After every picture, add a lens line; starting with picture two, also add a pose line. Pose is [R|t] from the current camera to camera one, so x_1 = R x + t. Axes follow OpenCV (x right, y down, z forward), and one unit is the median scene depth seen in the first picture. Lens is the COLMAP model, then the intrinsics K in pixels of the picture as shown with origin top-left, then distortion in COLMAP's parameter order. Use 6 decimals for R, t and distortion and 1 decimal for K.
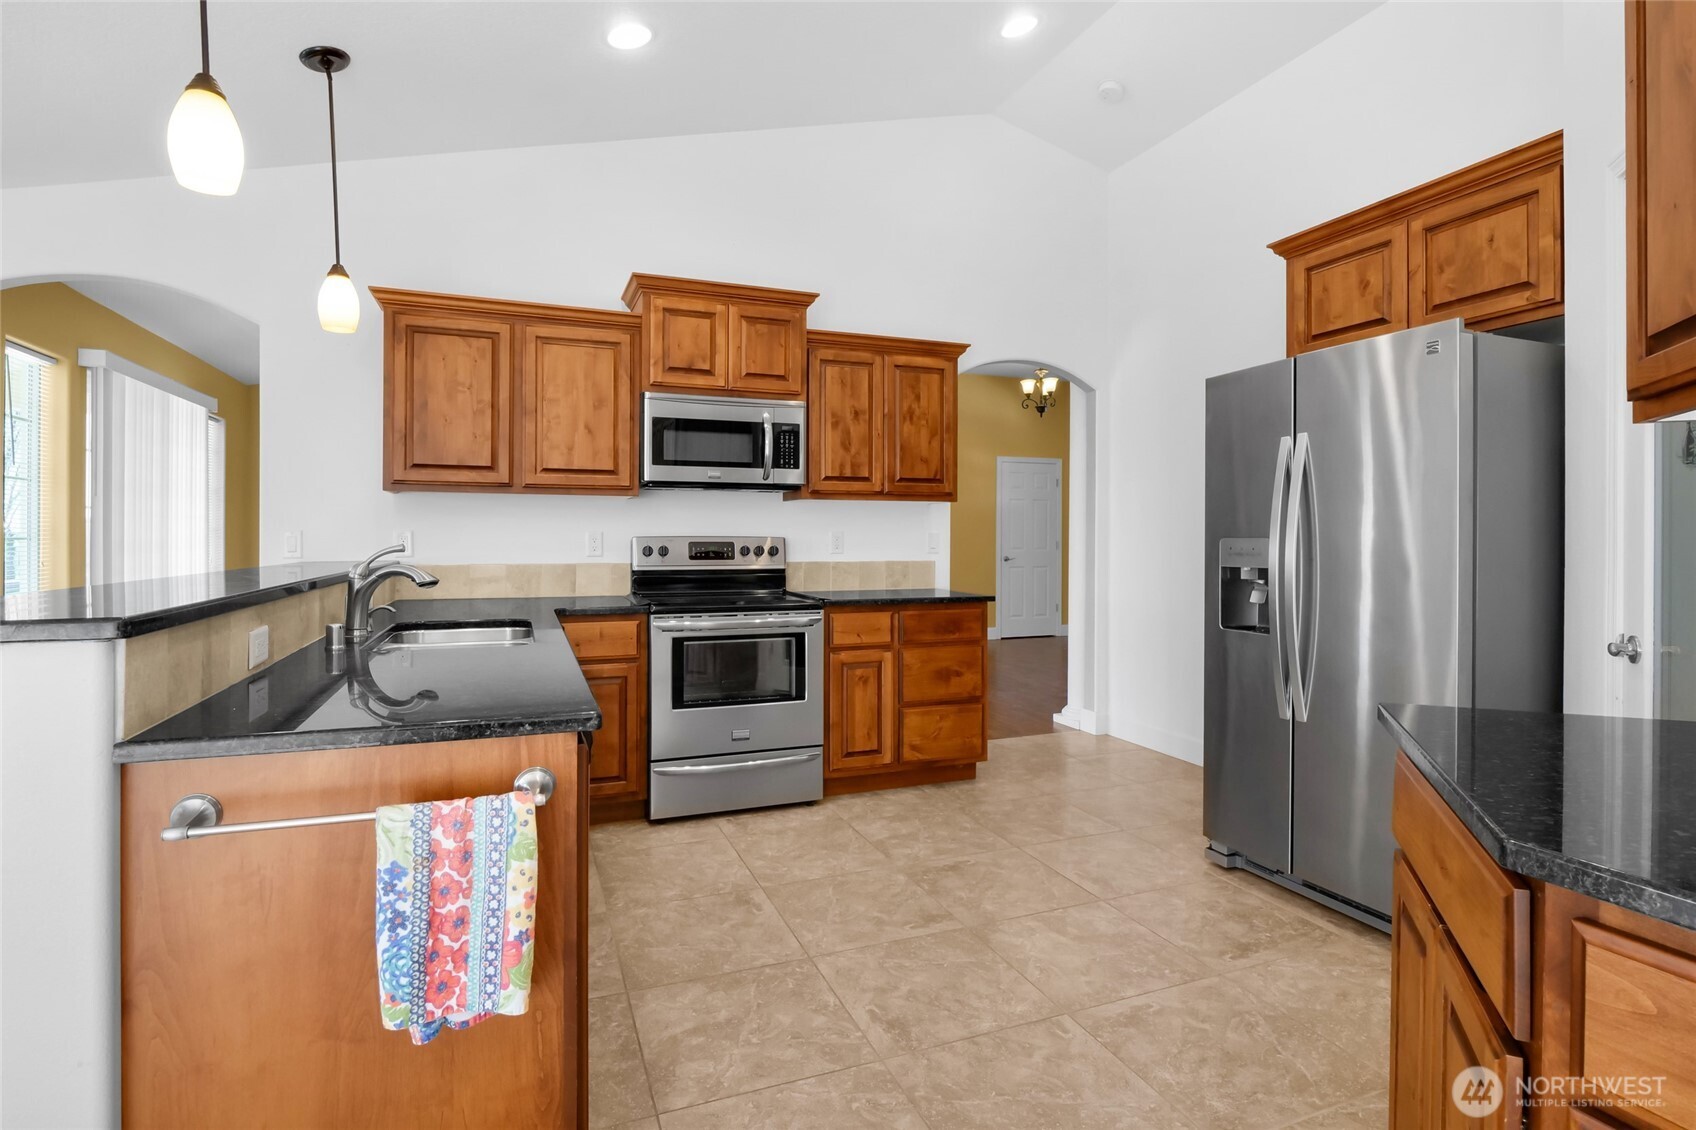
lens RADIAL K [[835.9, 0, 849.0], [0, 835.9, 532.4], [0, 0, 1]] dist [-0.015094, 0.000168]
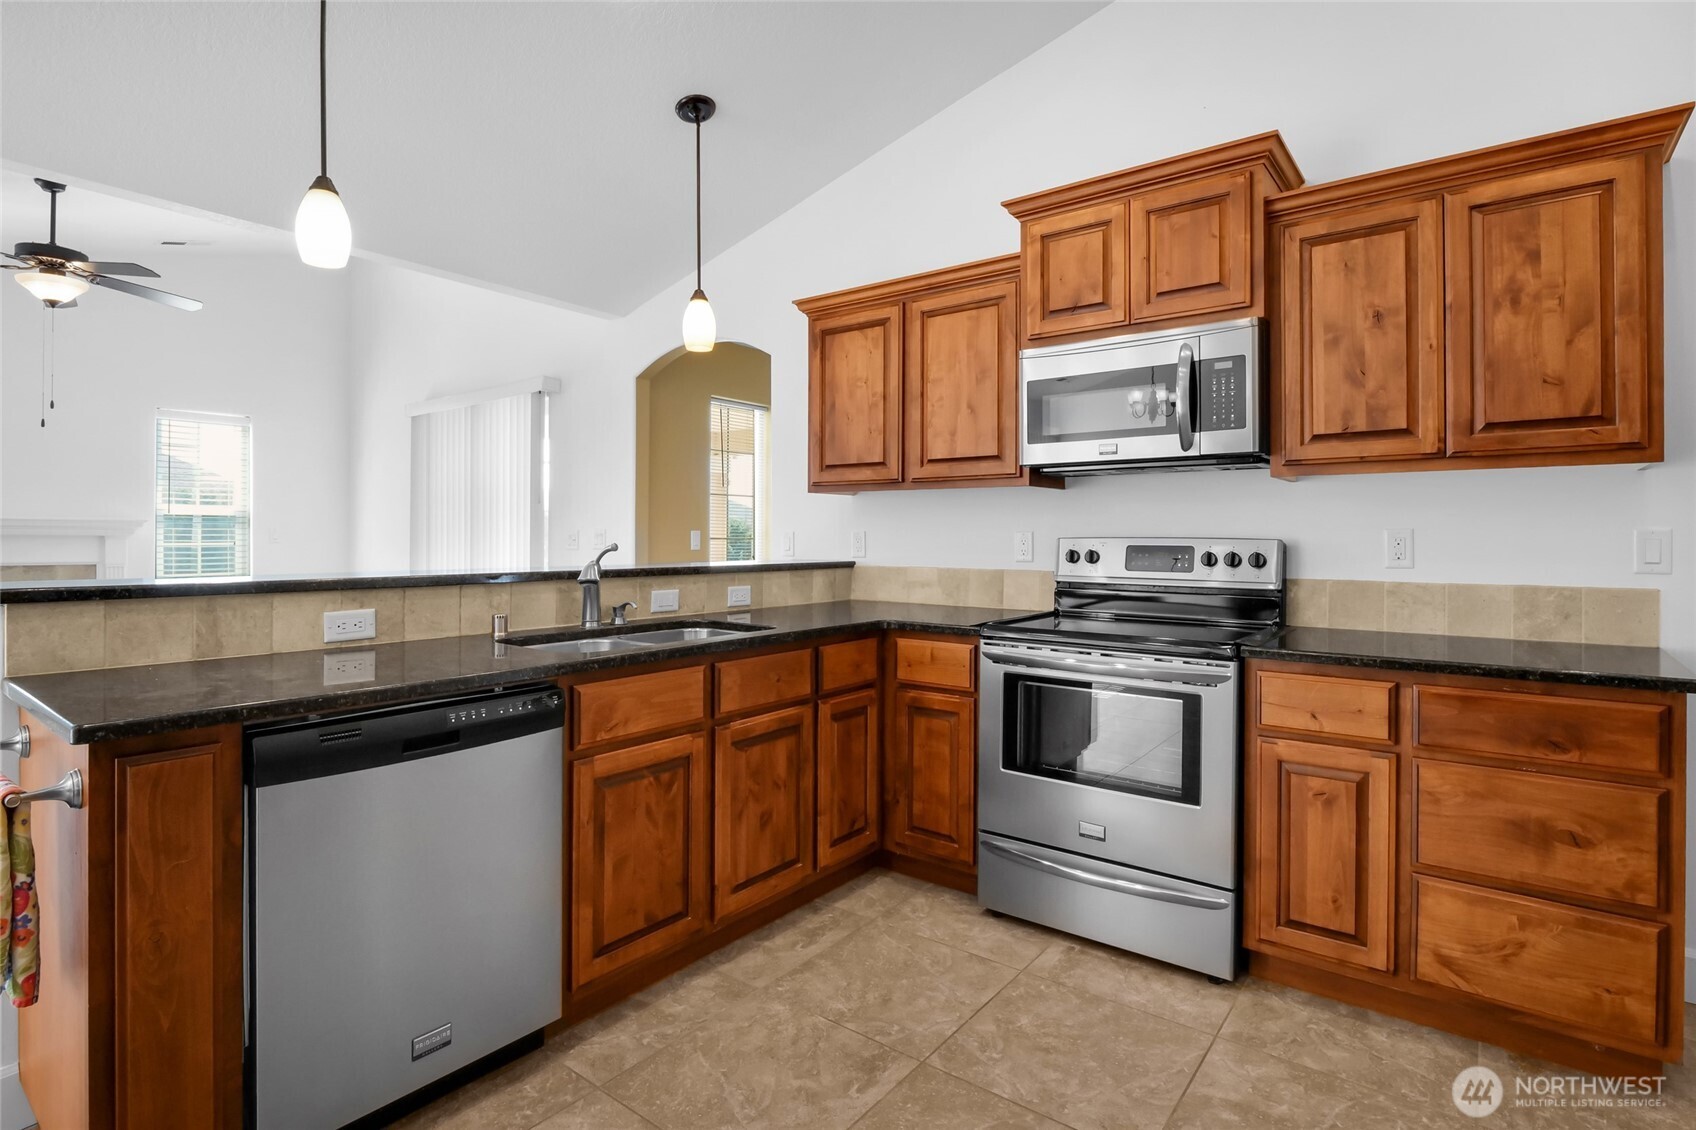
lens RADIAL K [[835.9, 0, 849.0], [0, 835.9, 532.4], [0, 0, 1]] dist [-0.015094, 0.000168]
pose [[0.515055, -0.004035, -0.857147, 0.325885], [0.003378, 0.999991, -0.002677, 0.001603], [0.857150, -0.001517, 0.515064, 0.450701]]
